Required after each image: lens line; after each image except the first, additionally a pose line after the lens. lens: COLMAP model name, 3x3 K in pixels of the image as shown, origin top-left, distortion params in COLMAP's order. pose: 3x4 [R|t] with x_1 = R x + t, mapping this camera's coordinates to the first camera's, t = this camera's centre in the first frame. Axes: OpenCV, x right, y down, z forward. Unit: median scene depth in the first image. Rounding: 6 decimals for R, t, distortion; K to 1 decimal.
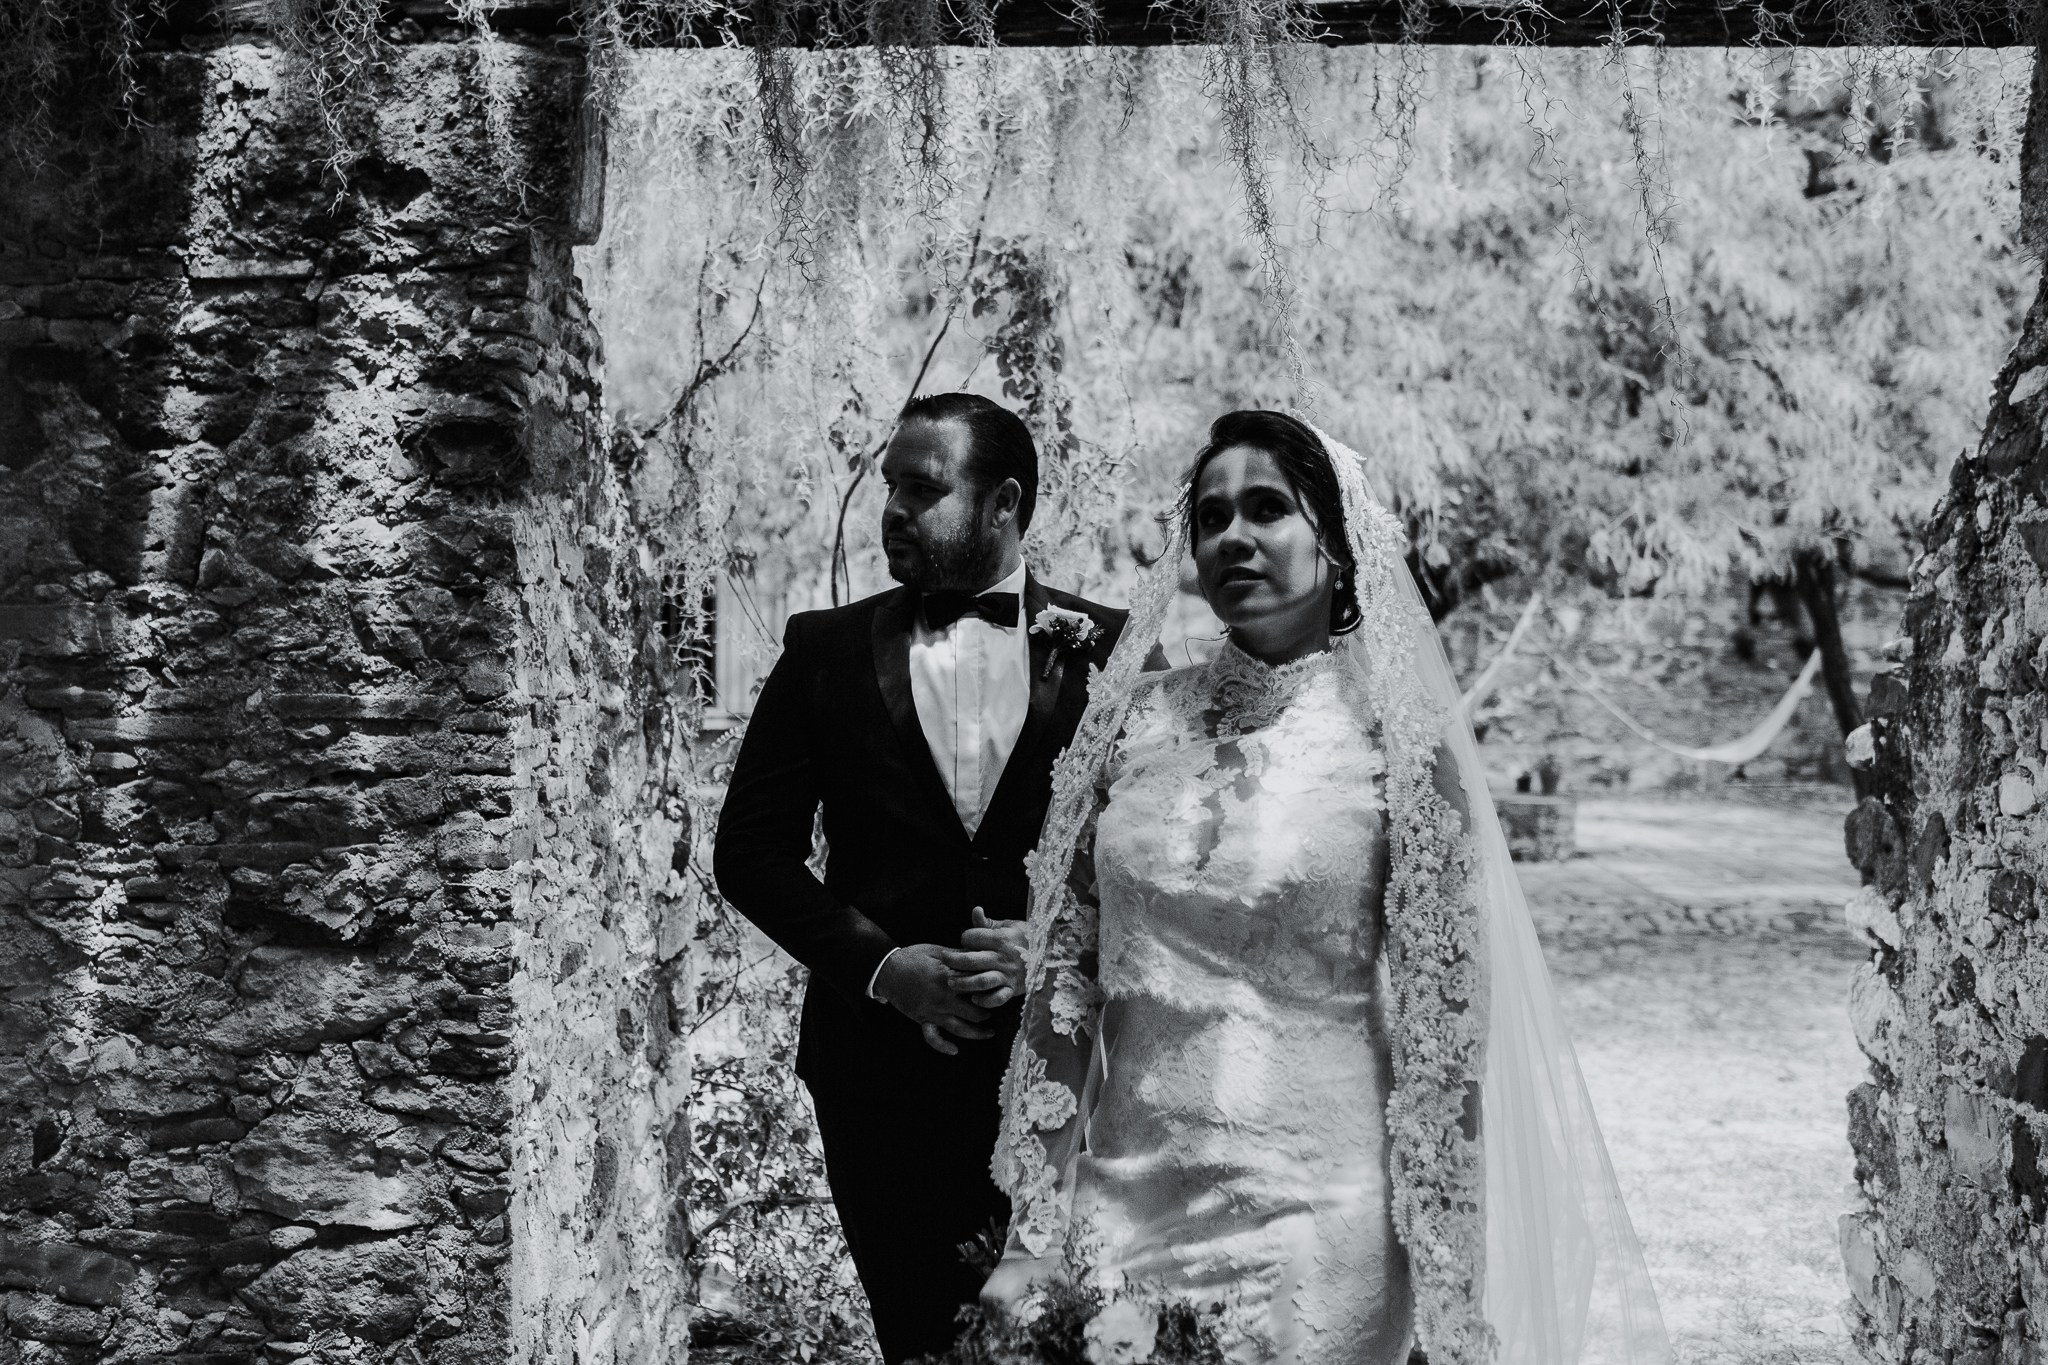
lens RADIAL K [[2462.1, 0, 1024.0], [0, 2462.1, 682.5], [0, 0, 1]] dist [-0.131572, 0.297210]
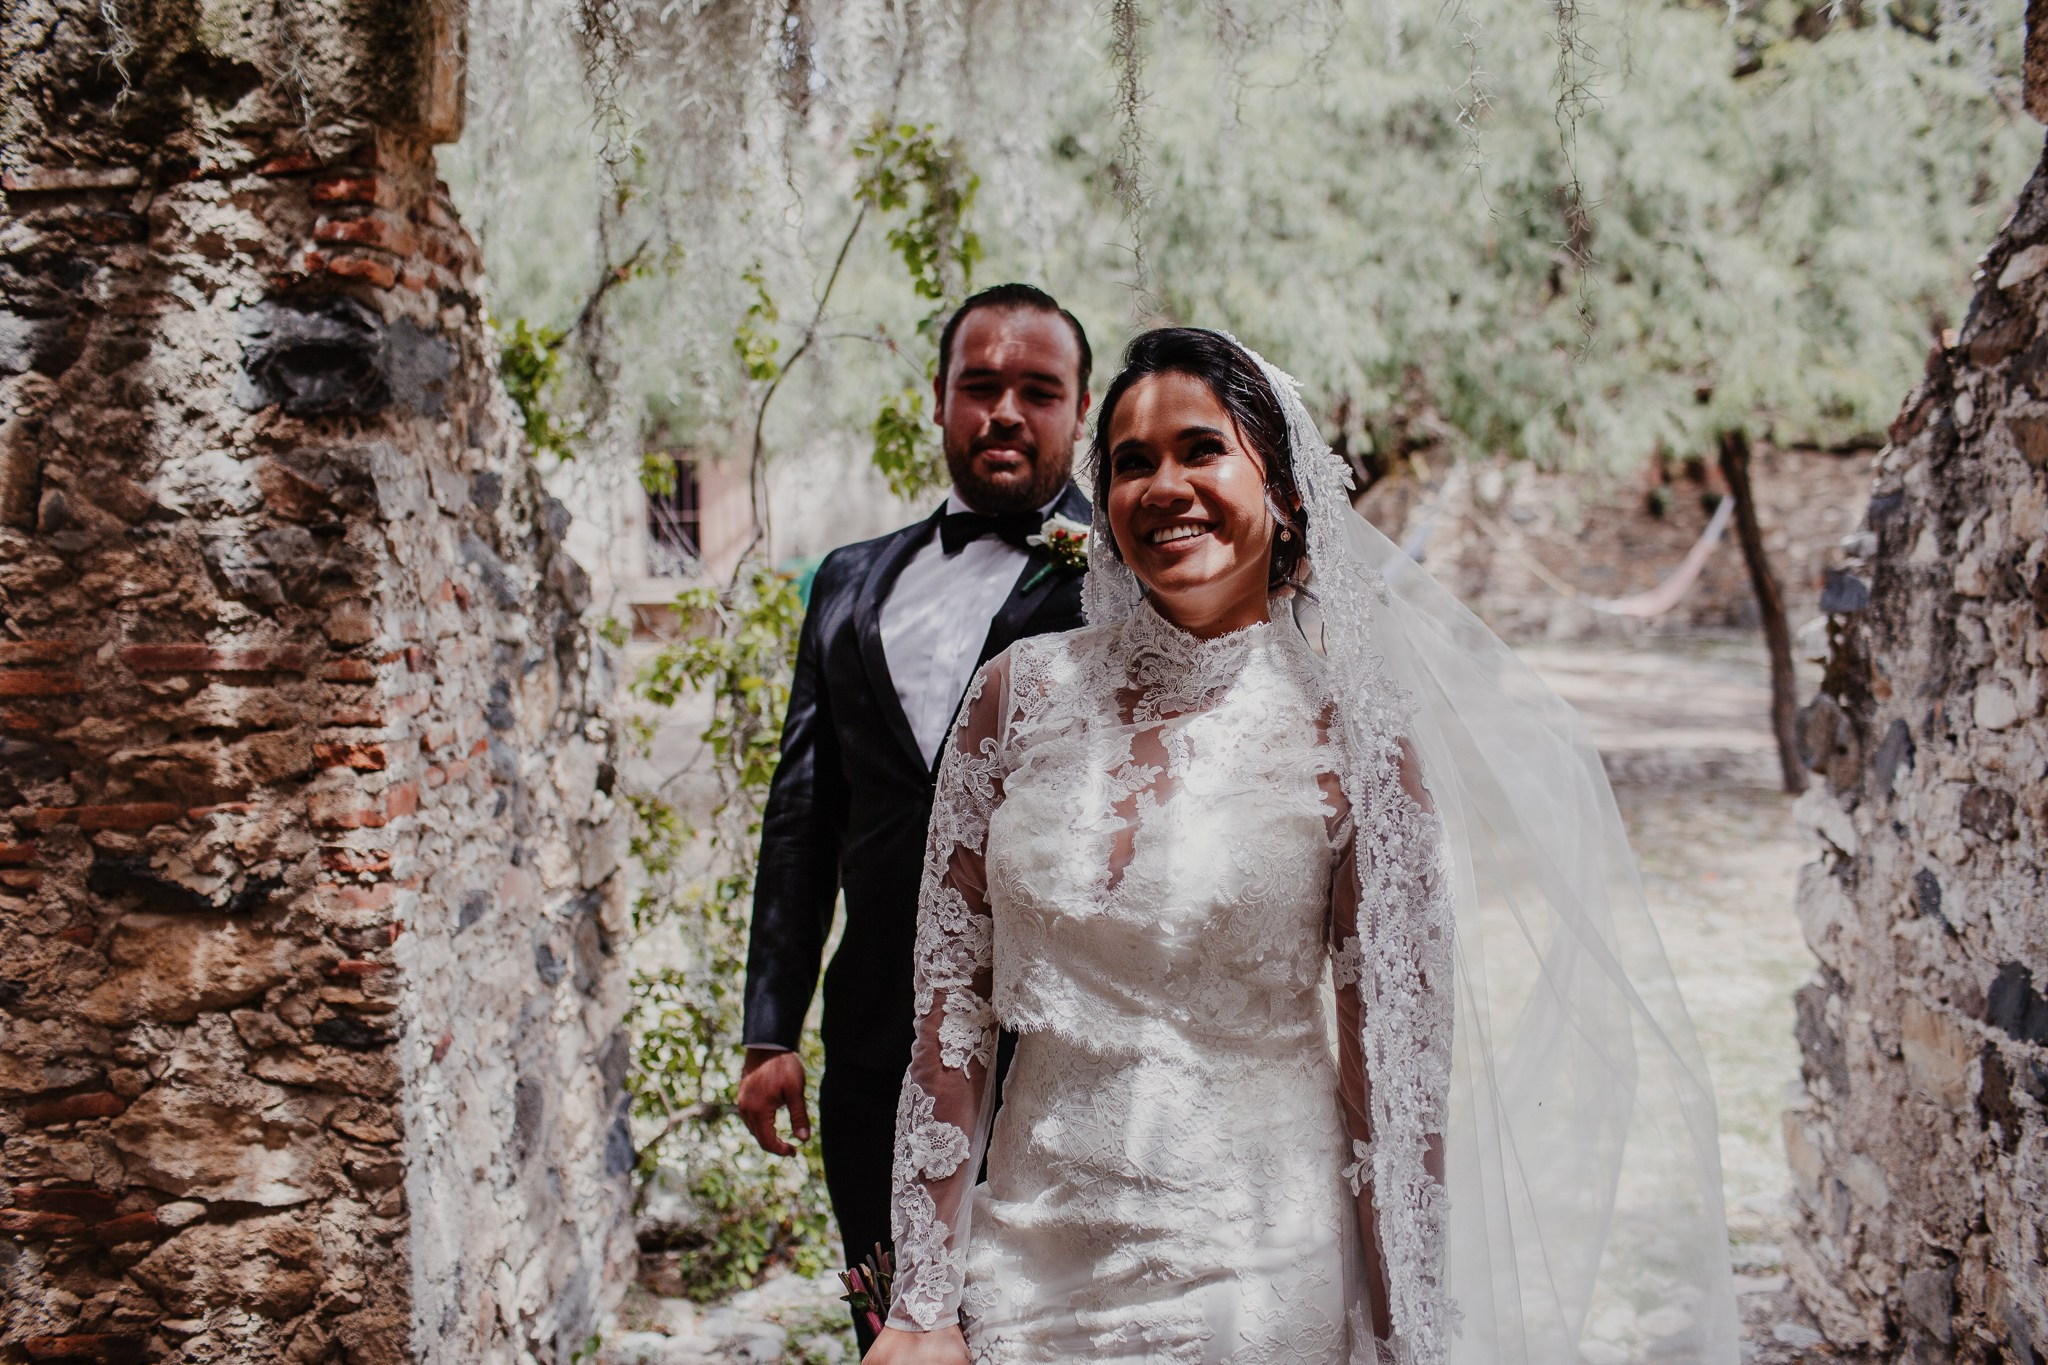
lens RADIAL K [[1966.0, 0, 1024.0], [0, 1966.0, 682.5], [0, 0, 1]] dist [-0.114312, 0.164577]
pose [[0.999798, -0.019670, -0.004132, 0.036637], [0.019967, 0.995531, 0.092297, -0.042219], [0.002298, -0.092360, 0.995723, 0.266964]]
